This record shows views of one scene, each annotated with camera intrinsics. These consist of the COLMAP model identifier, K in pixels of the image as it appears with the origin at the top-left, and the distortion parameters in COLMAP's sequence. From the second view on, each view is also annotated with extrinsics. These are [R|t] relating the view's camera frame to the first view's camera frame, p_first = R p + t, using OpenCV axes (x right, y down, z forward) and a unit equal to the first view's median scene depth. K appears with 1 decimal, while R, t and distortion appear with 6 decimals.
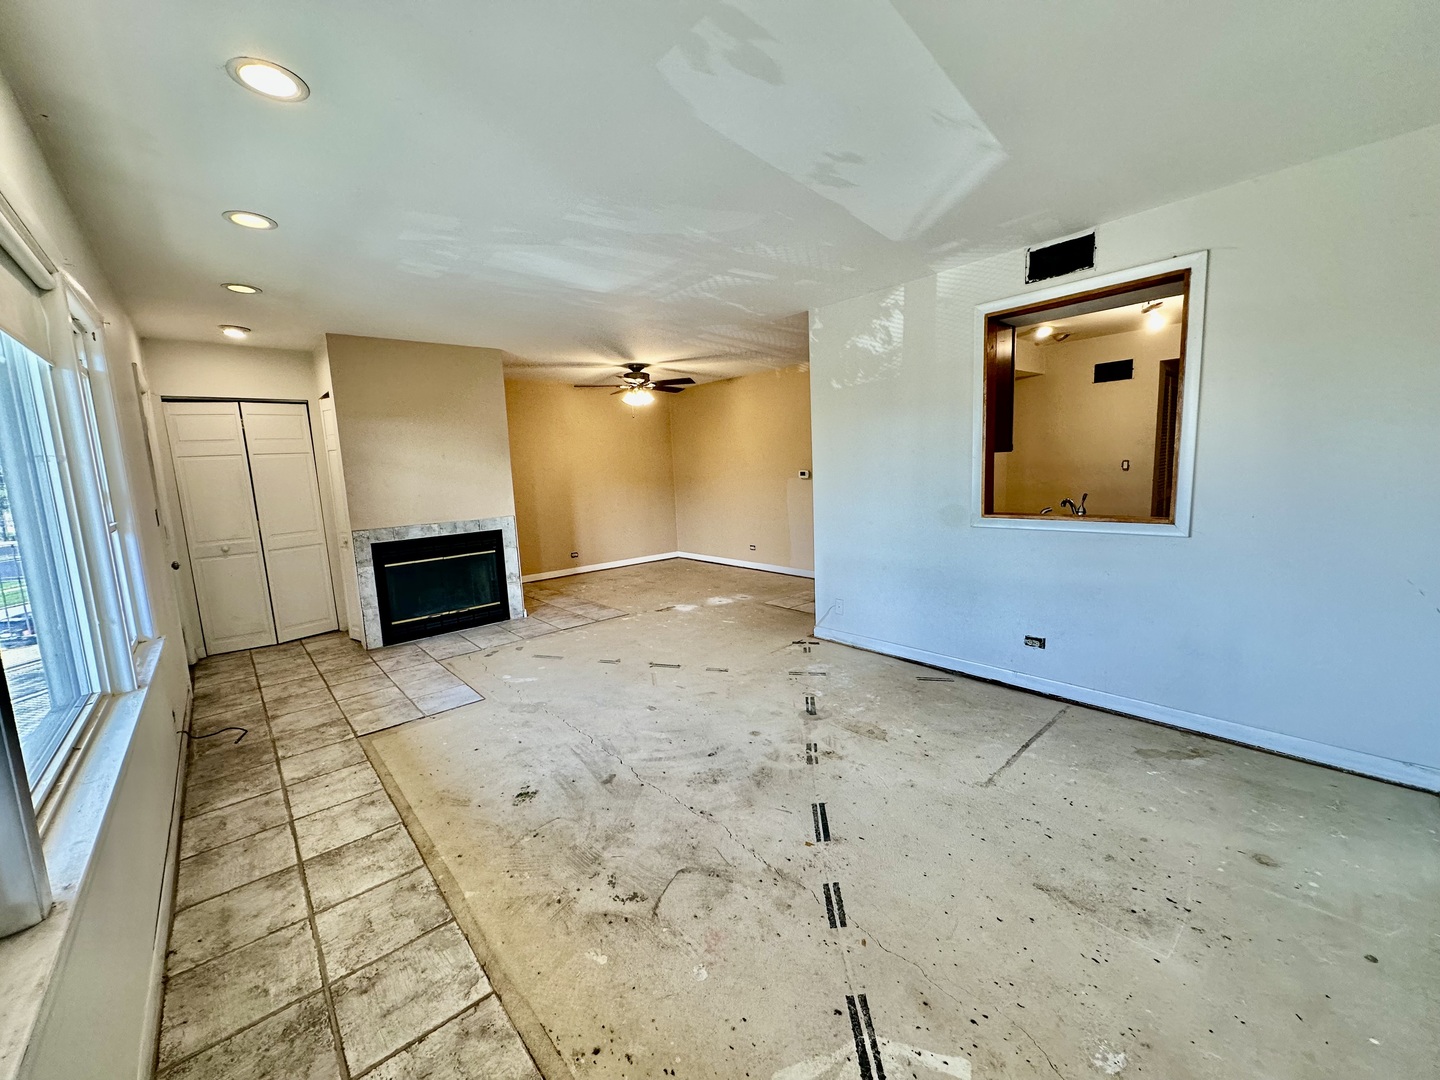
lens RADIAL K [[575.6, 0, 716.7], [0, 575.6, 527.9], [0, 0, 1]] dist [-0.002237, -0.000092]
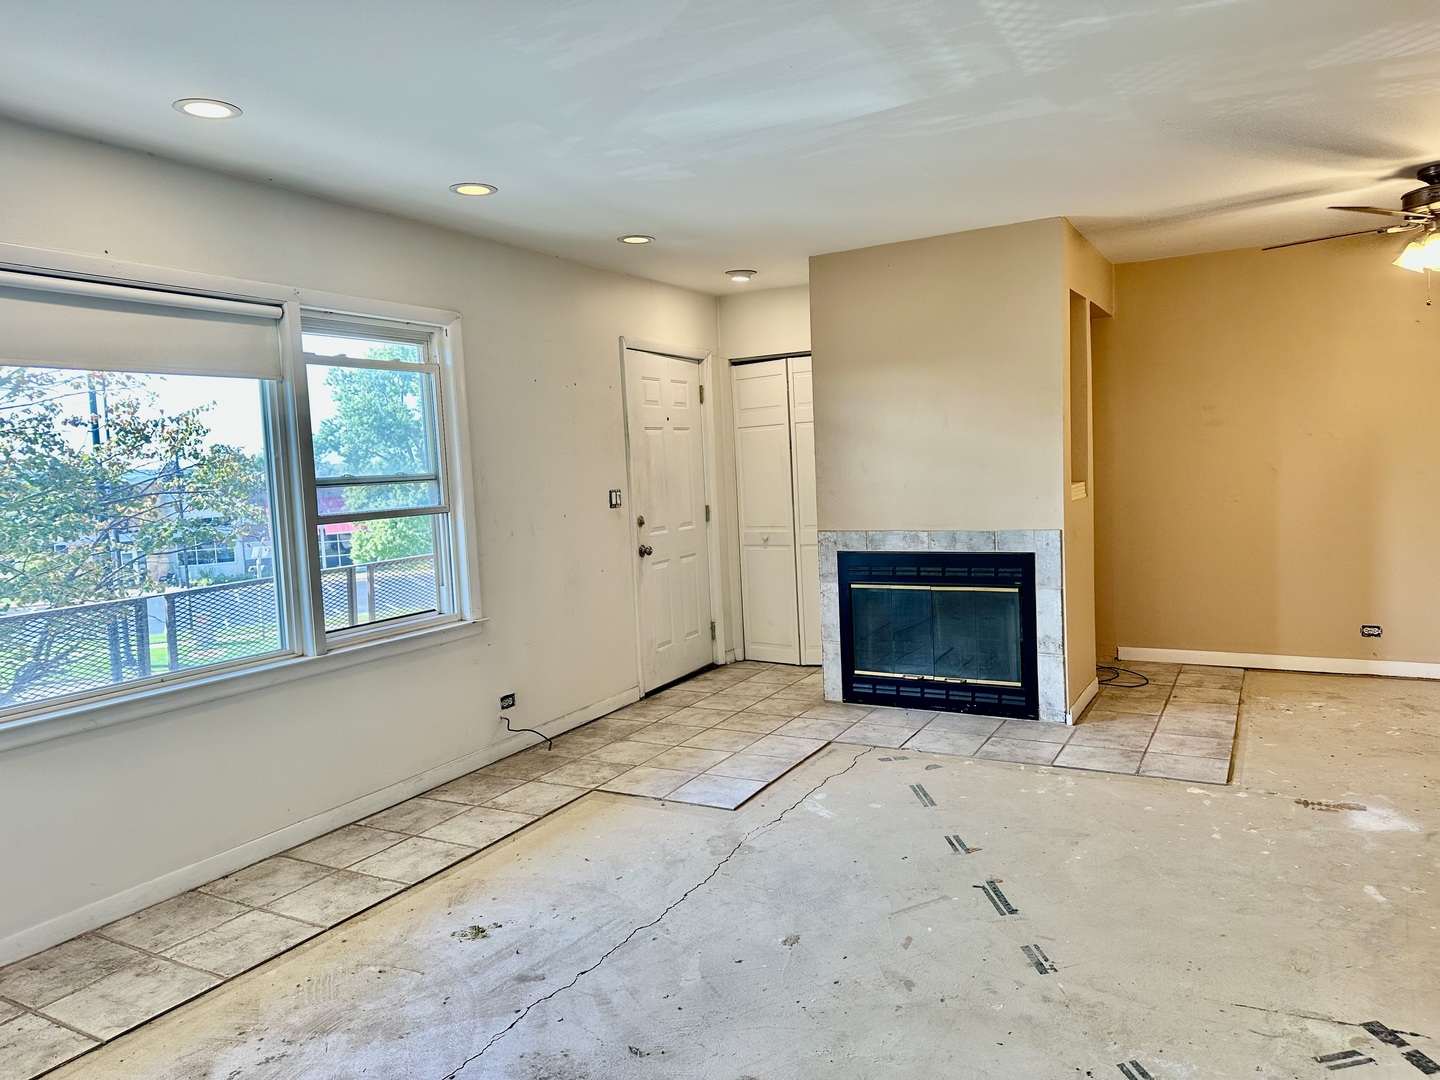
lens RADIAL K [[1000.0, 0, 717.2], [0, 1000.0, 537.3], [0, 0, 1]] dist [0.052000, -0.060437]
pose [[0.340096, 0.104338, -0.934585, 0.503170], [-0.077133, 0.993572, 0.082855, -0.082435], [0.937222, 0.043909, 0.345958, 0.472824]]
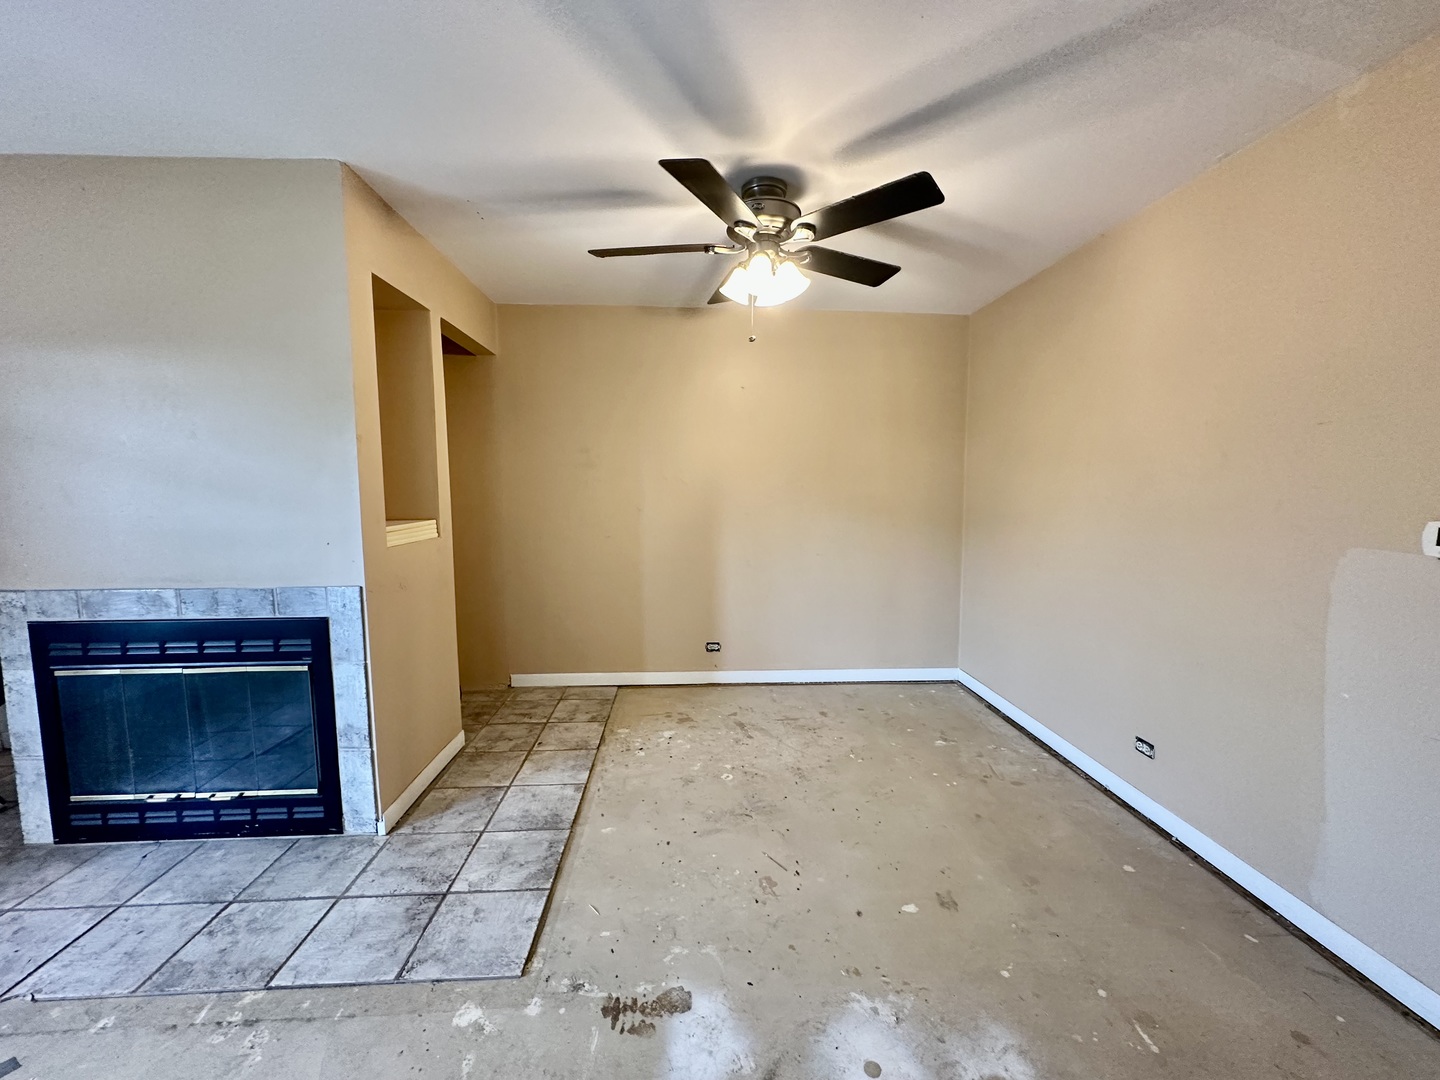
lens RADIAL K [[575.6, 0, 713.9], [0, 575.6, 534.2], [0, 0, 1]] dist [-0.002237, -0.000092]
pose [[0.783325, 0.093003, -0.614616, 0.103064], [-0.098995, 0.994790, 0.024361, -0.112722], [0.613680, 0.041762, 0.788450, 1.029063]]
